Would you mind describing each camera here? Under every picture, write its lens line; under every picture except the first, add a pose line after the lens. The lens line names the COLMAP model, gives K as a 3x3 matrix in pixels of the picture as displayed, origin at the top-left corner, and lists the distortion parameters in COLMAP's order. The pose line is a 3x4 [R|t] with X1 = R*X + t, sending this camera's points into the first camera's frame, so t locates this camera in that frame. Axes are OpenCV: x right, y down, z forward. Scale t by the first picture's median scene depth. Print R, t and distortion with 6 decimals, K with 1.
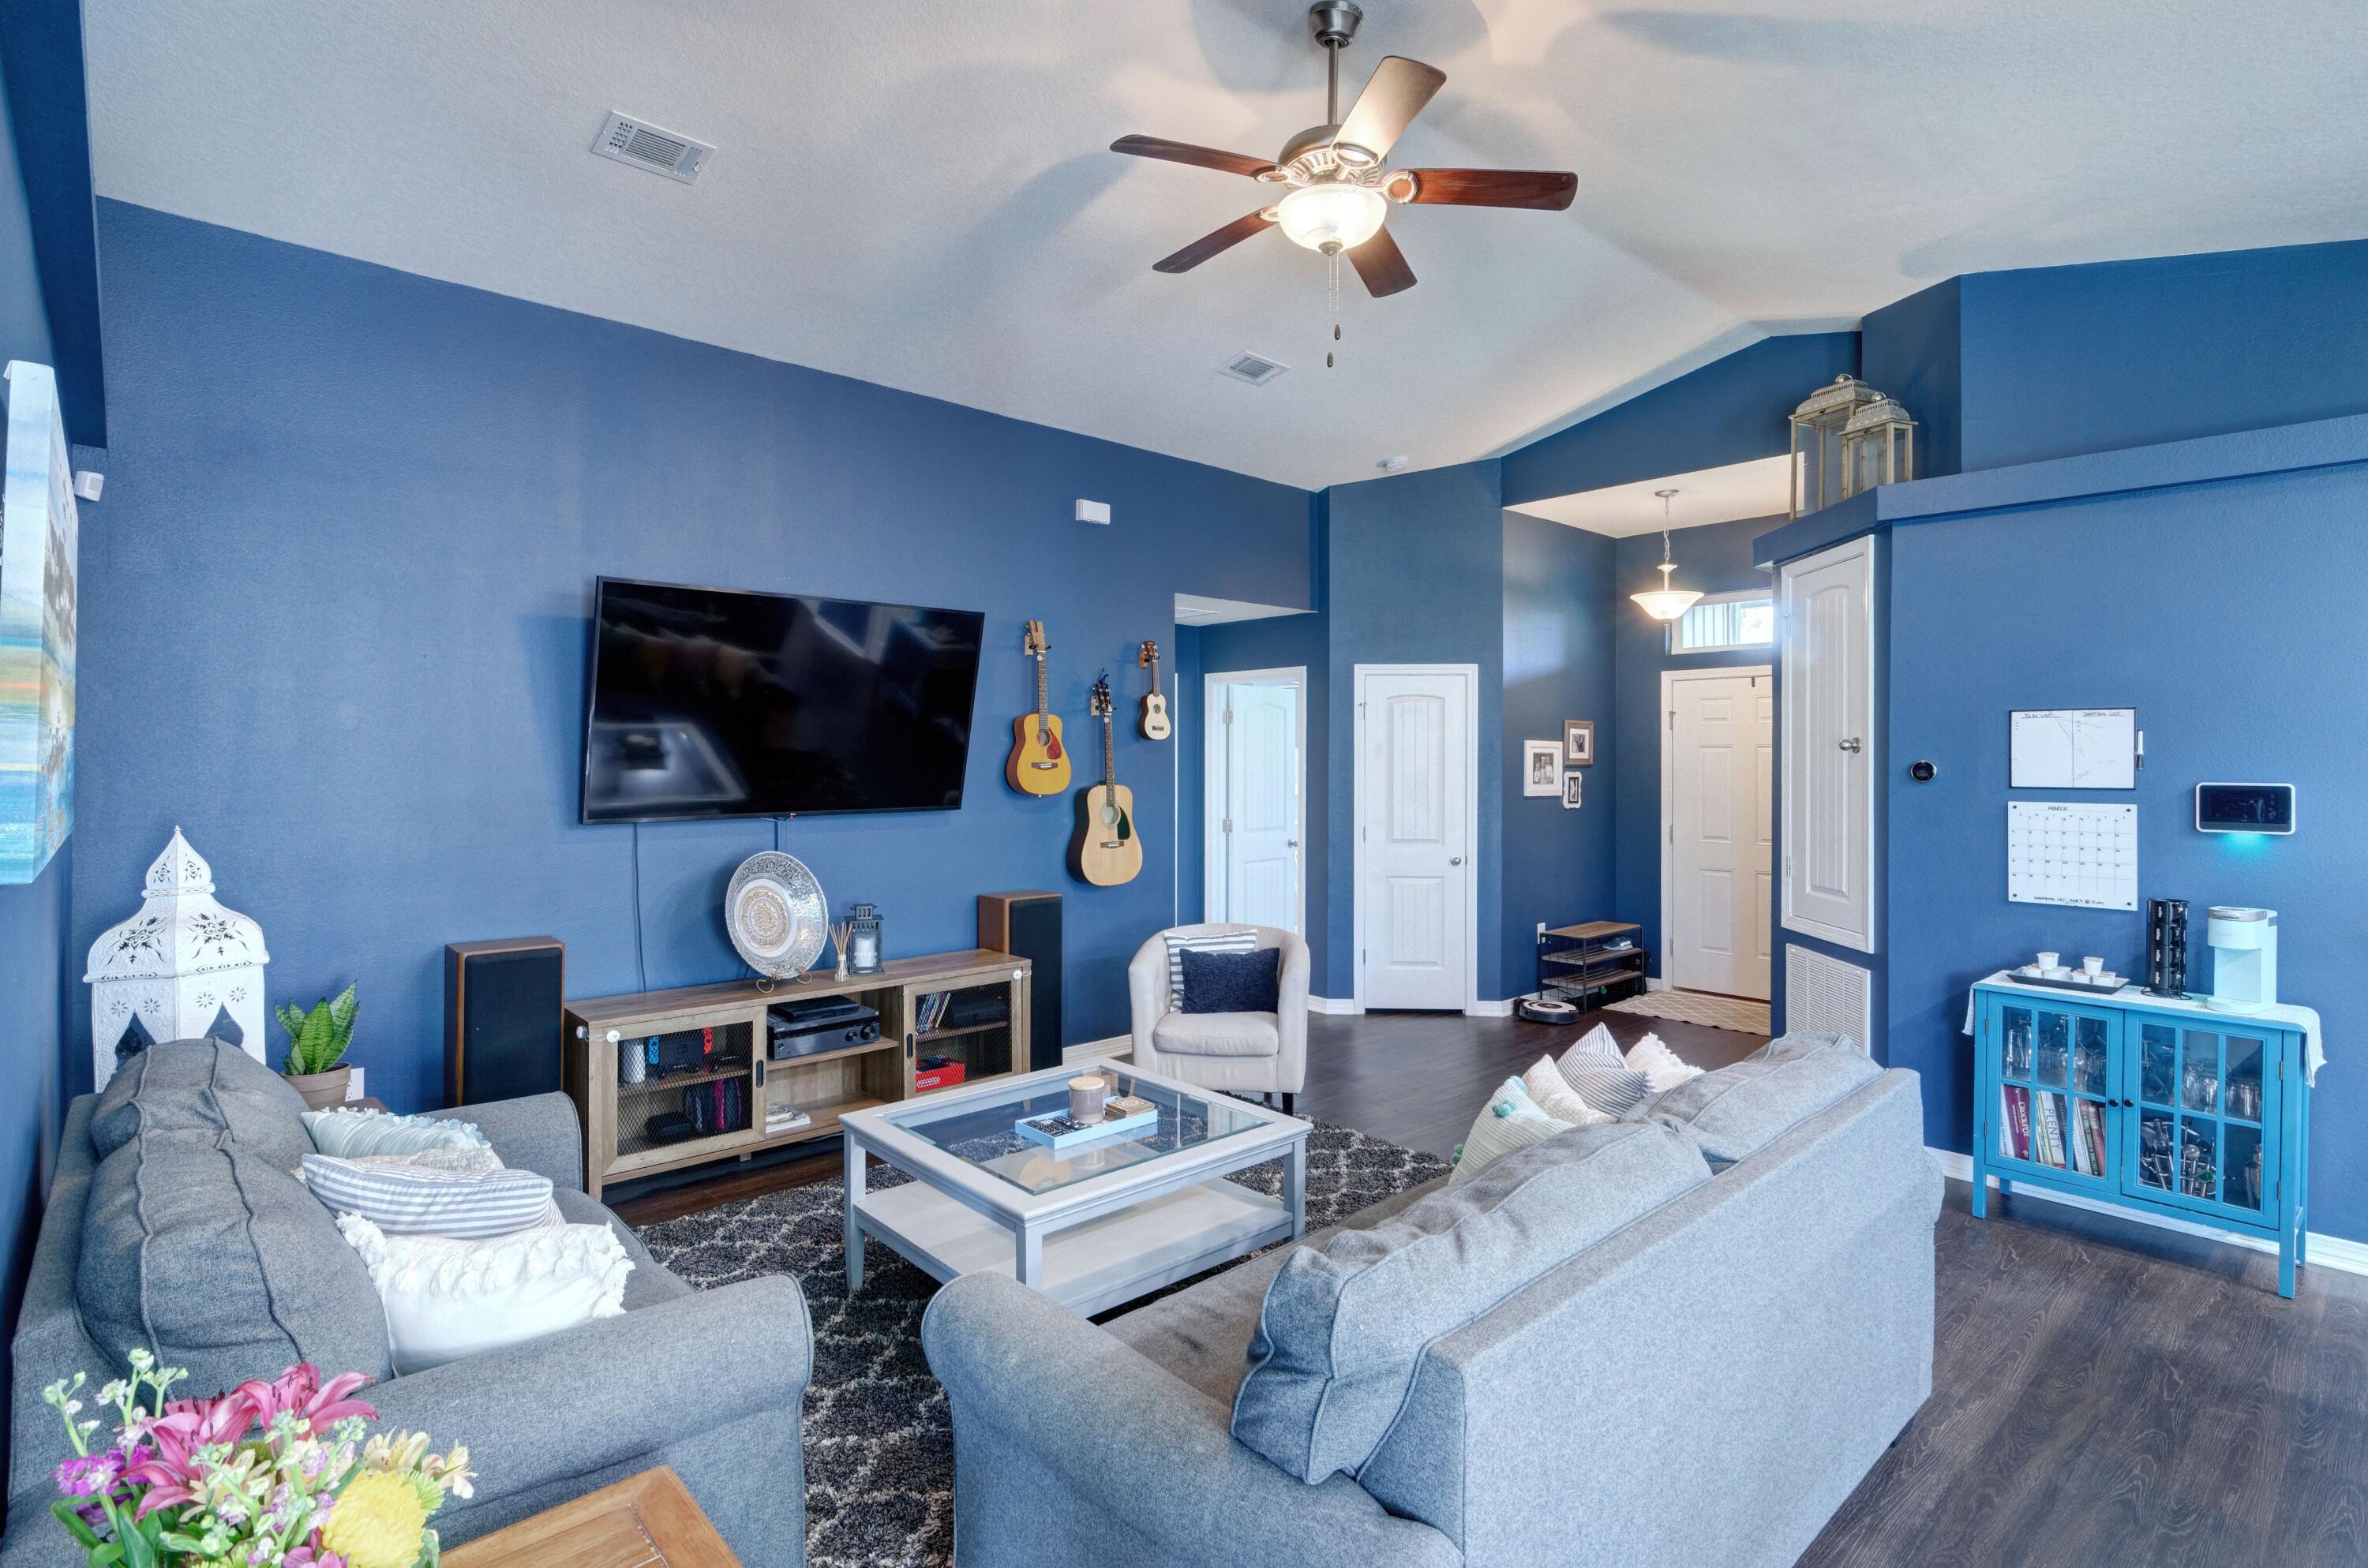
lens RADIAL K [[1148.0, 0, 1180.6], [0, 1148.0, 755.8], [0, 0, 1]] dist [0.000822, 0.000012]
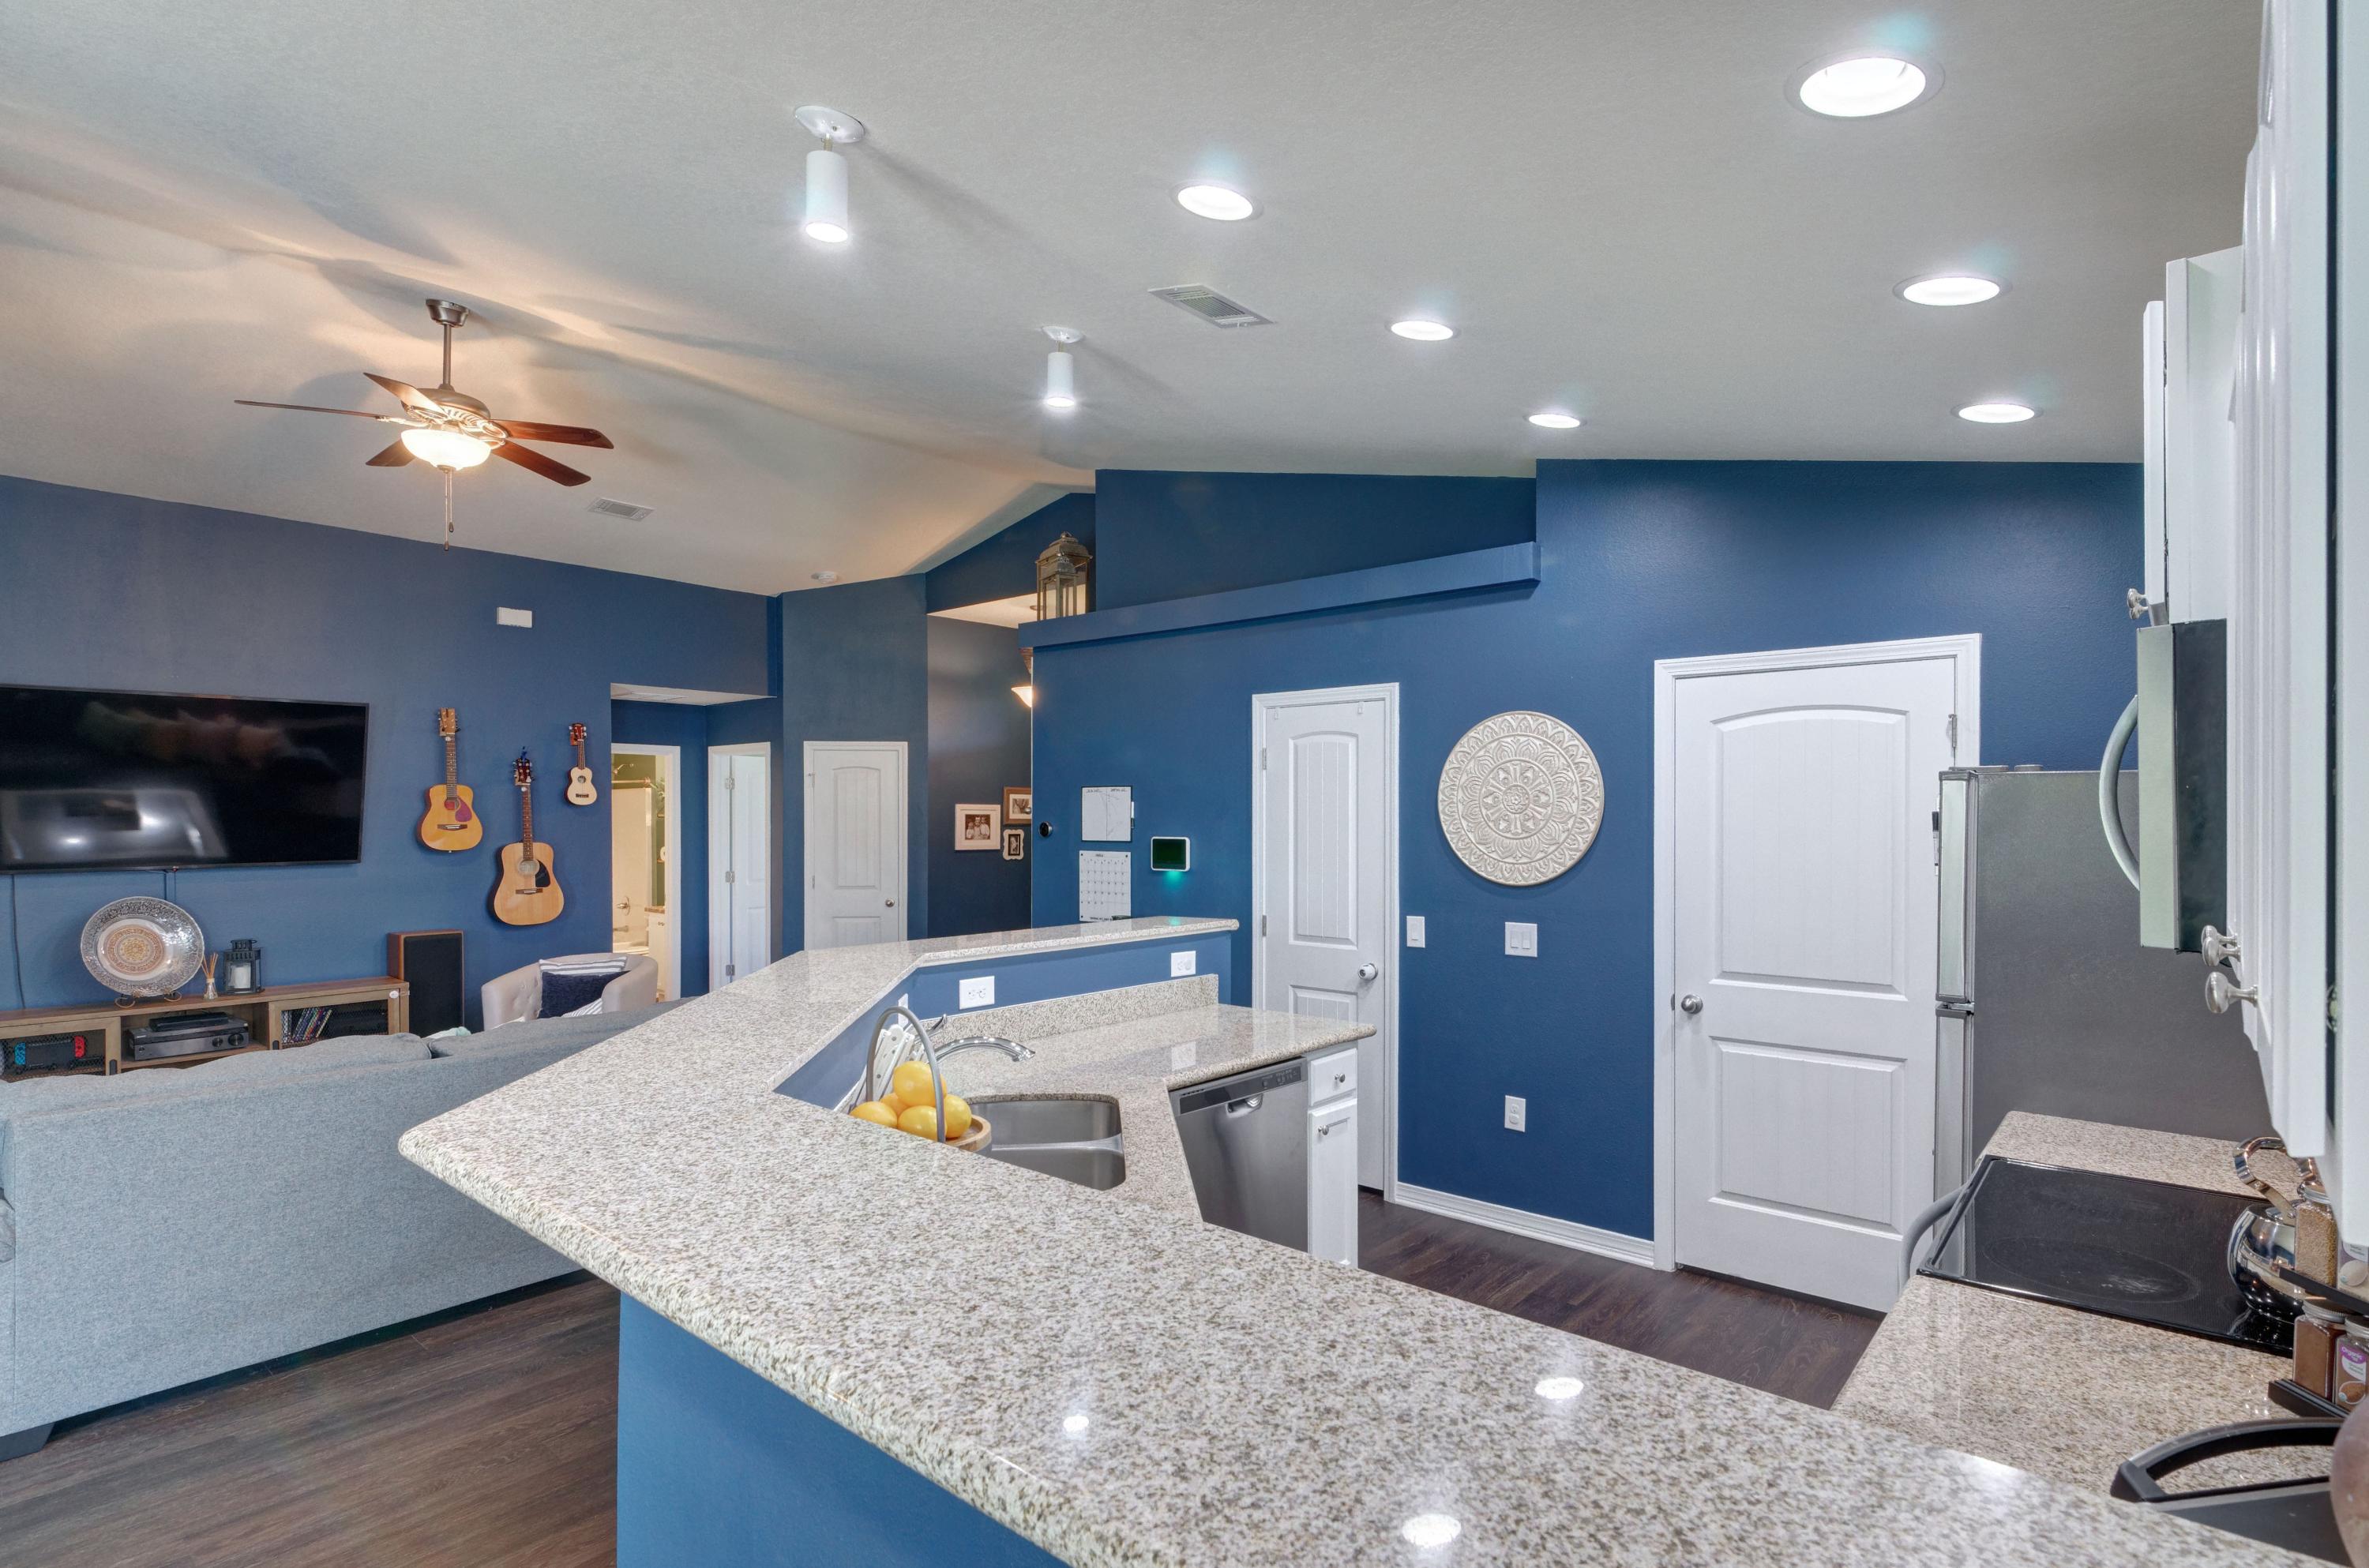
lens RADIAL K [[1159.3, 0, 1191.4], [0, 1159.3, 822.9], [0, 0, 1]] dist [0.000755, -0.000481]
pose [[0.991974, -0.002092, 0.126426, 0.480808], [0.000822, 0.999949, 0.010100, -0.007170], [-0.126441, -0.009915, 0.991925, -0.310346]]
